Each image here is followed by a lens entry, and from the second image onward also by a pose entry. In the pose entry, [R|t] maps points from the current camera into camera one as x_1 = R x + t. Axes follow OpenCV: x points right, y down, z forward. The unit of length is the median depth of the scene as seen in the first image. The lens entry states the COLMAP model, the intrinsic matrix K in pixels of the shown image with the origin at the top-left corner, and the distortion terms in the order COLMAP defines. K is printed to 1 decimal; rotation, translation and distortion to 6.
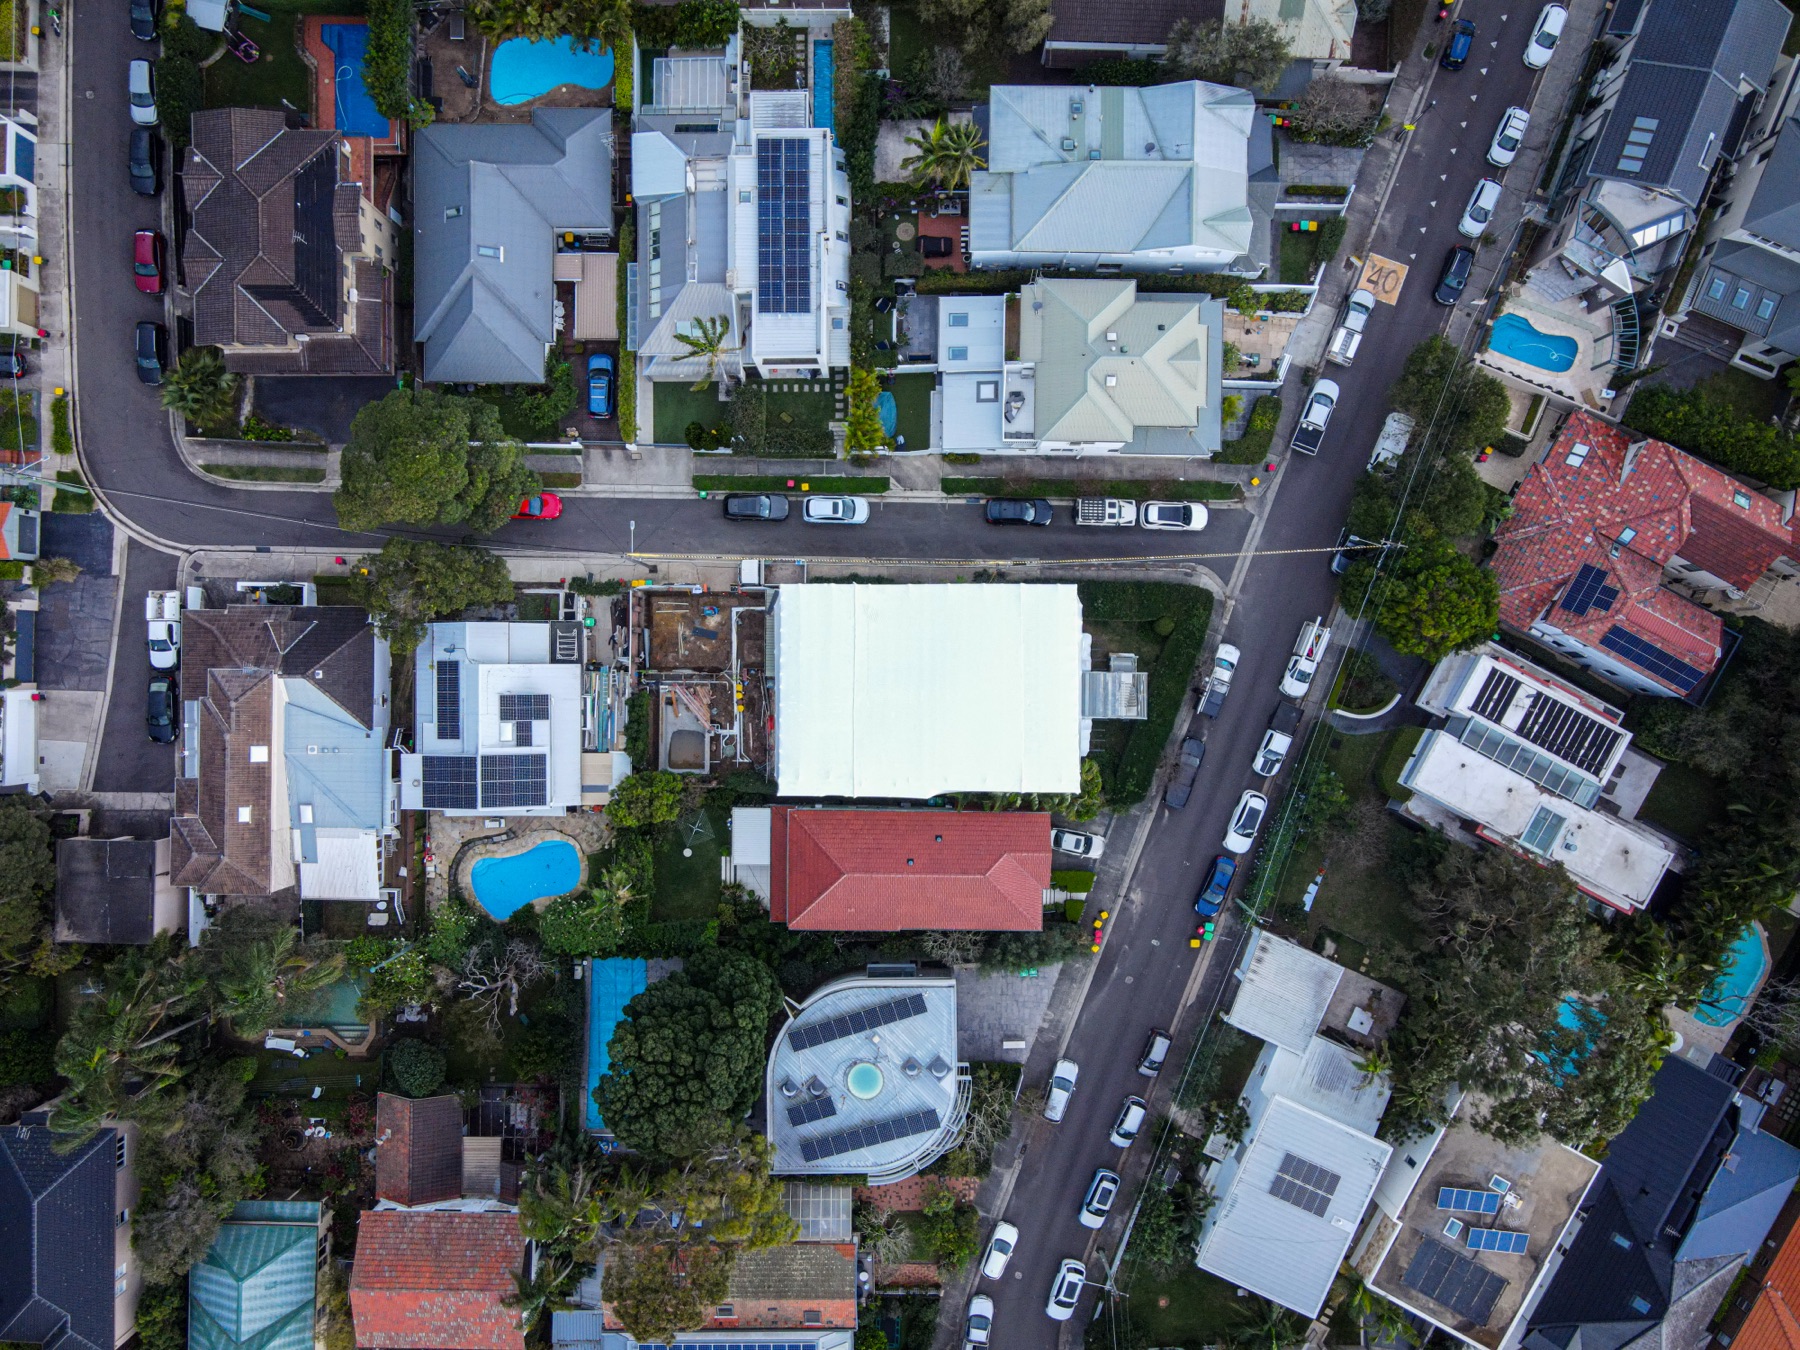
lens RADIAL K [[1336.2, 0, 895.2], [0, 1336.2, 675.7], [0, 0, 1]] dist [-0.013302, 0.050590]
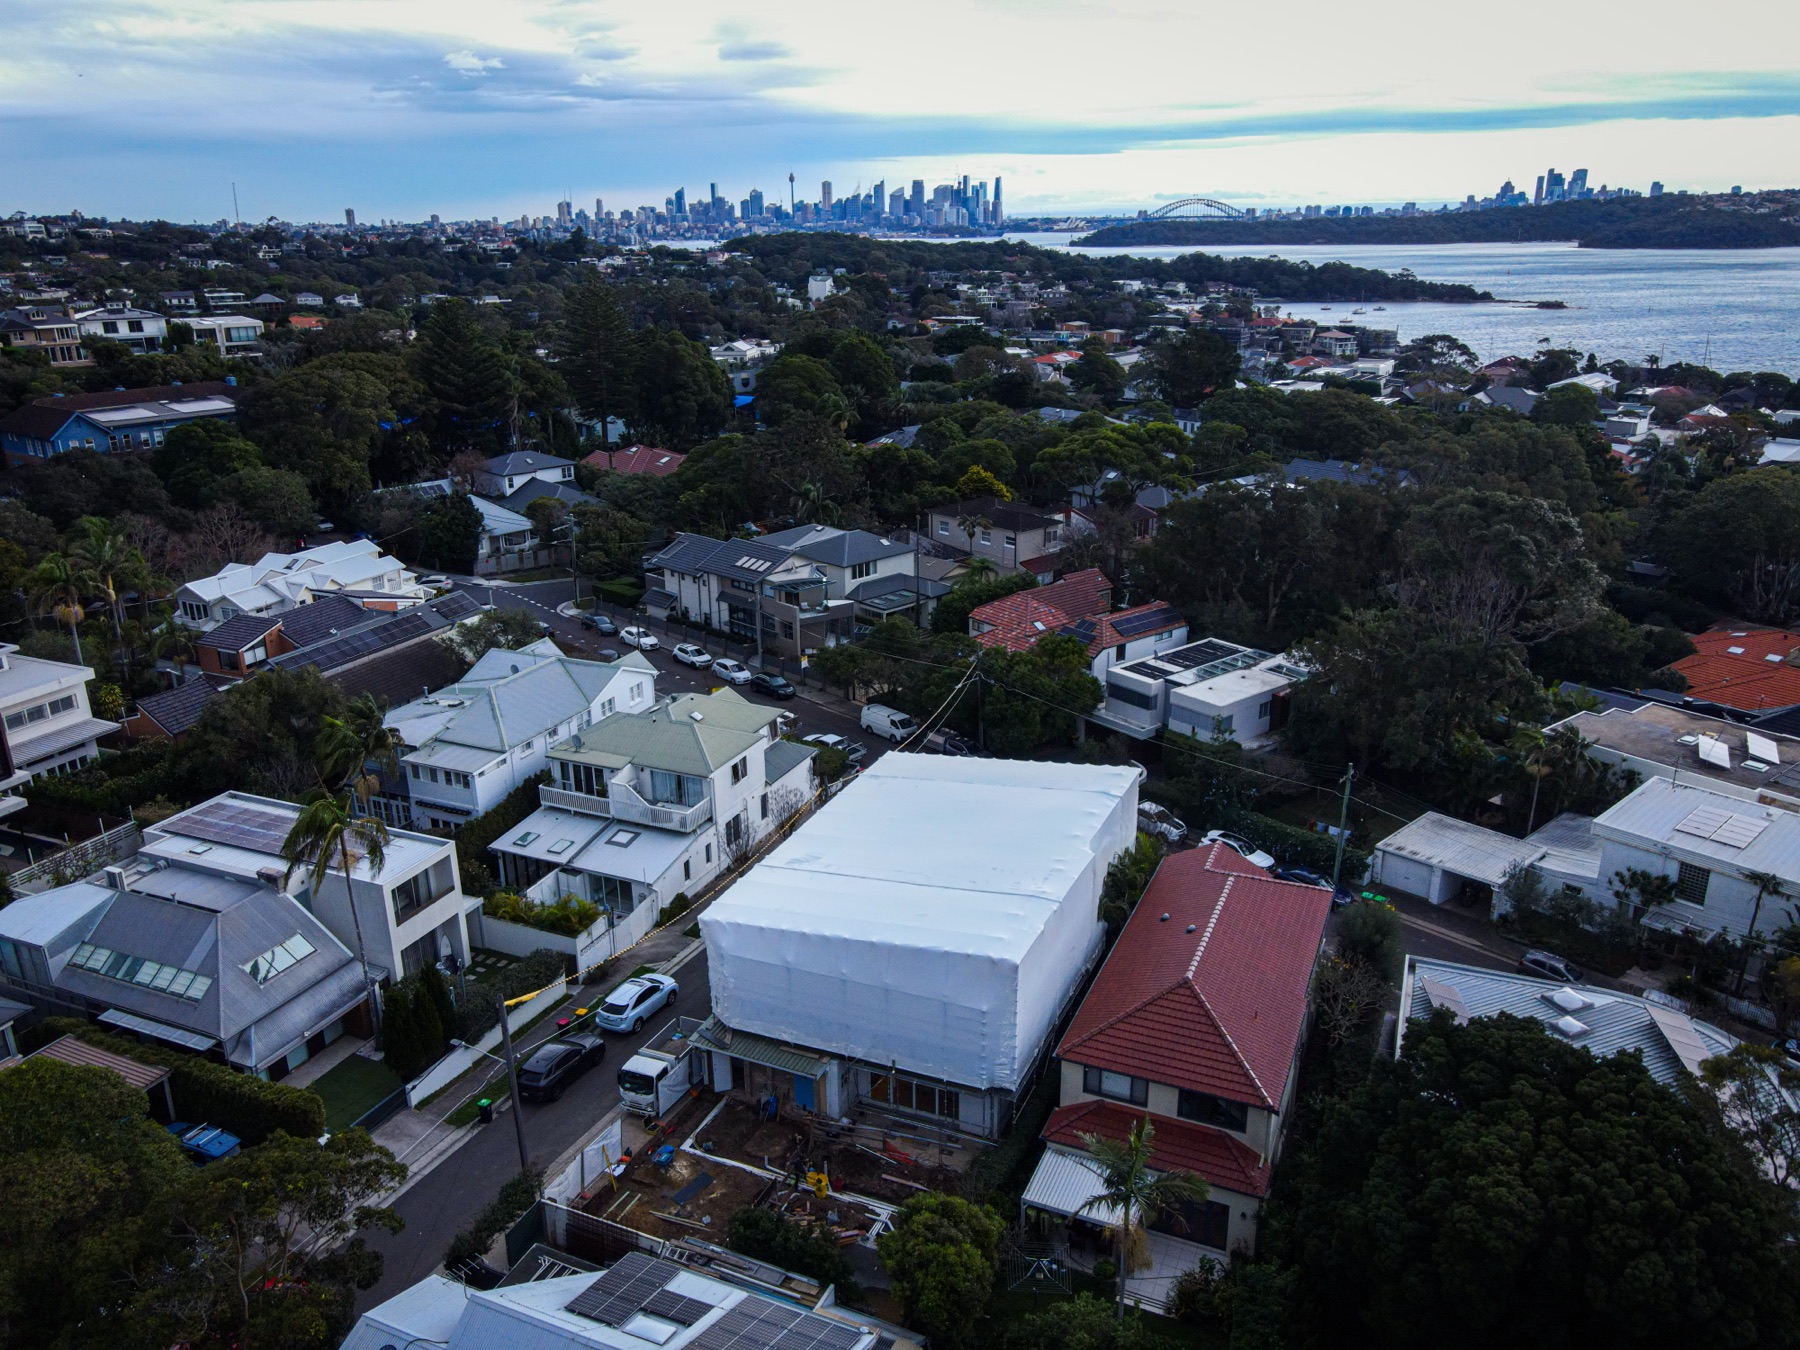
lens RADIAL K [[1336.2, 0, 895.2], [0, 1336.2, 675.7], [0, 0, 1]] dist [-0.013302, 0.050590]
pose [[0.398253, -0.286050, 0.871533, -0.517709], [0.917129, 0.107226, -0.383896, 0.224451], [0.016363, 0.952196, 0.305048, 0.652340]]
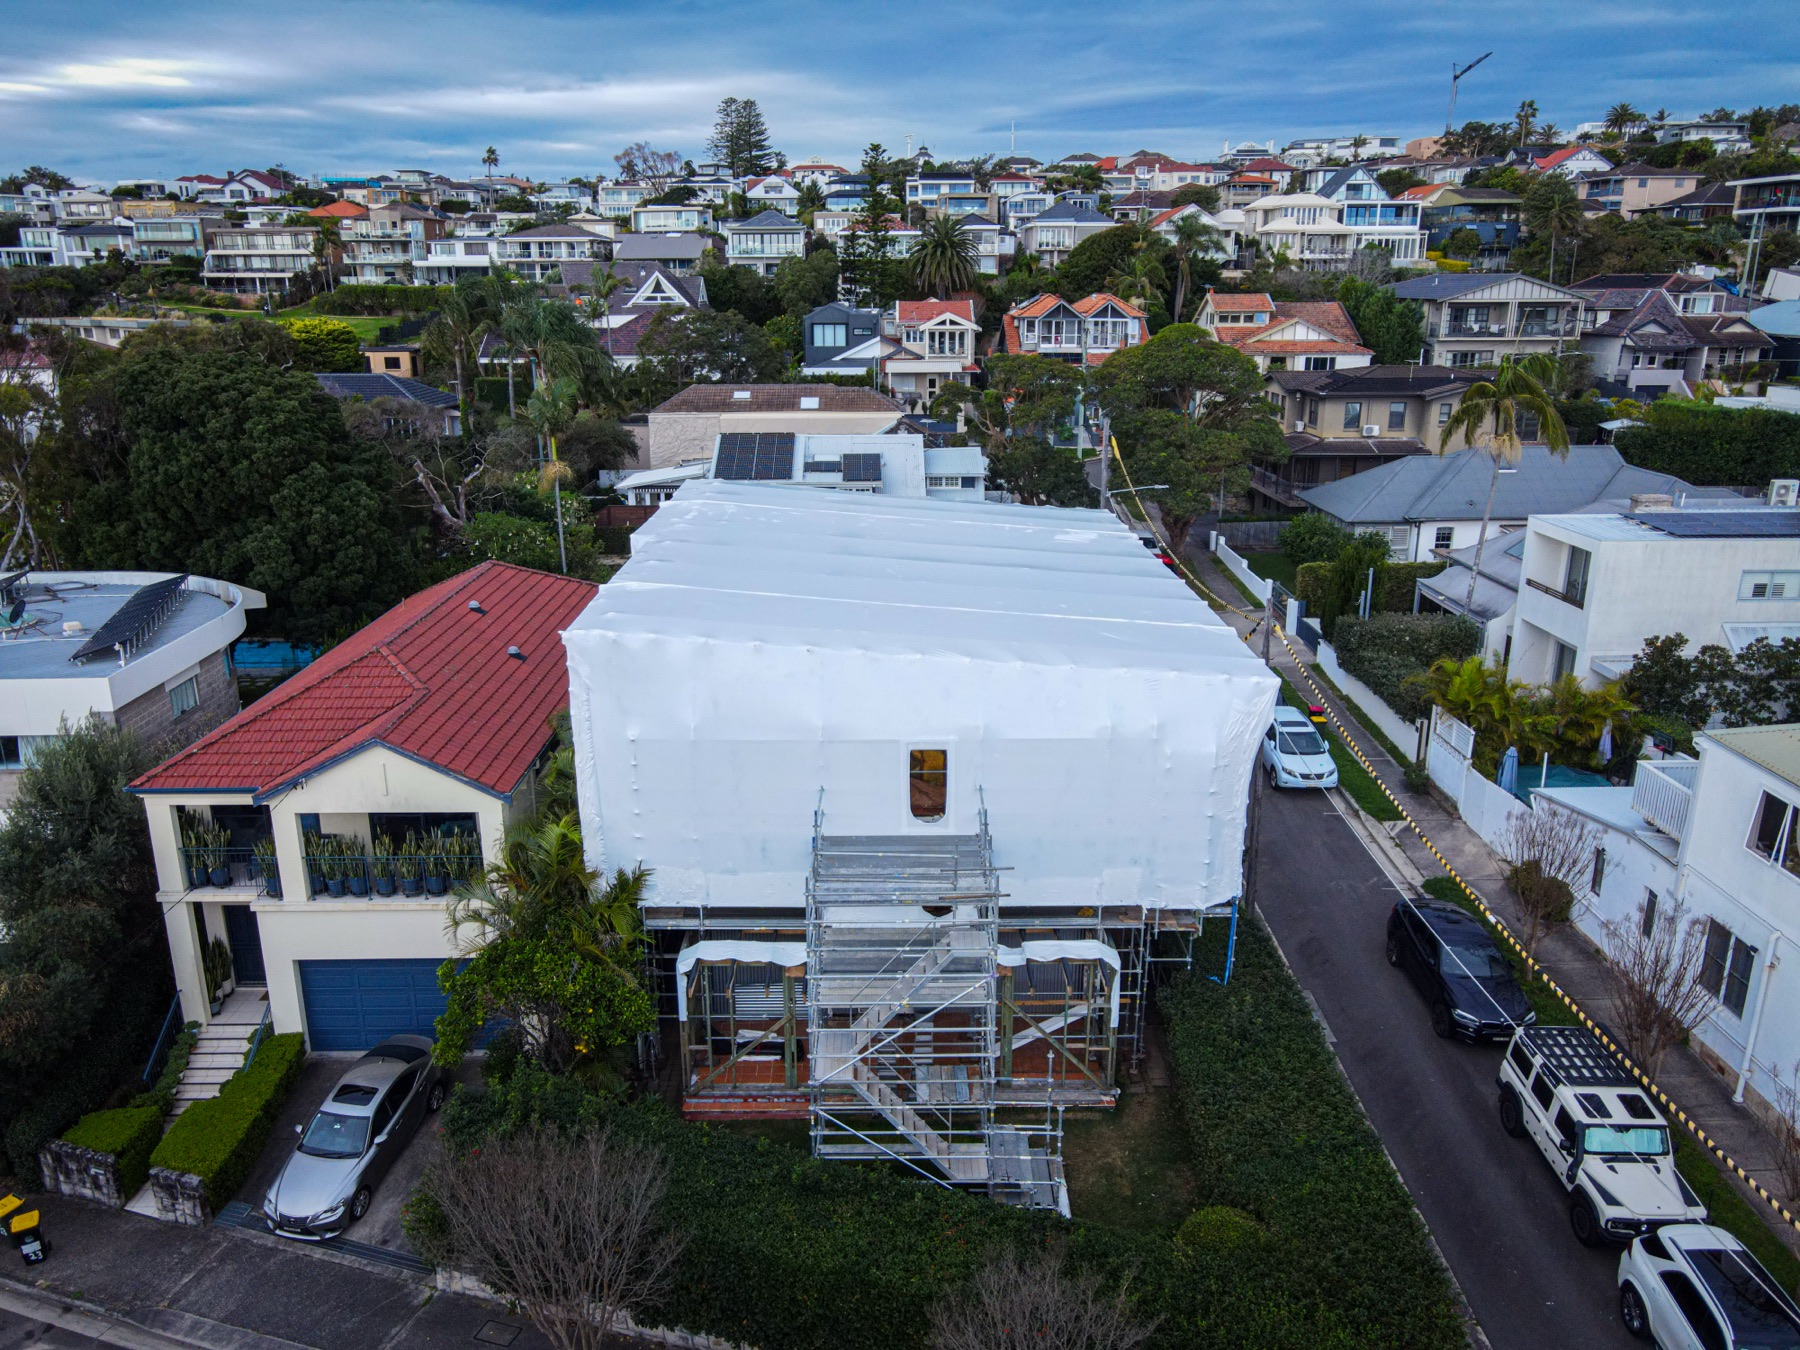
lens RADIAL K [[1336.2, 0, 895.2], [0, 1336.2, 675.7], [0, 0, 1]] dist [-0.013302, 0.050590]
pose [[0.022719, 0.296020, -0.954912, 0.380373], [-0.999731, 0.002305, -0.023071, 0.021011], [-0.004628, 0.955179, 0.295993, 0.840317]]
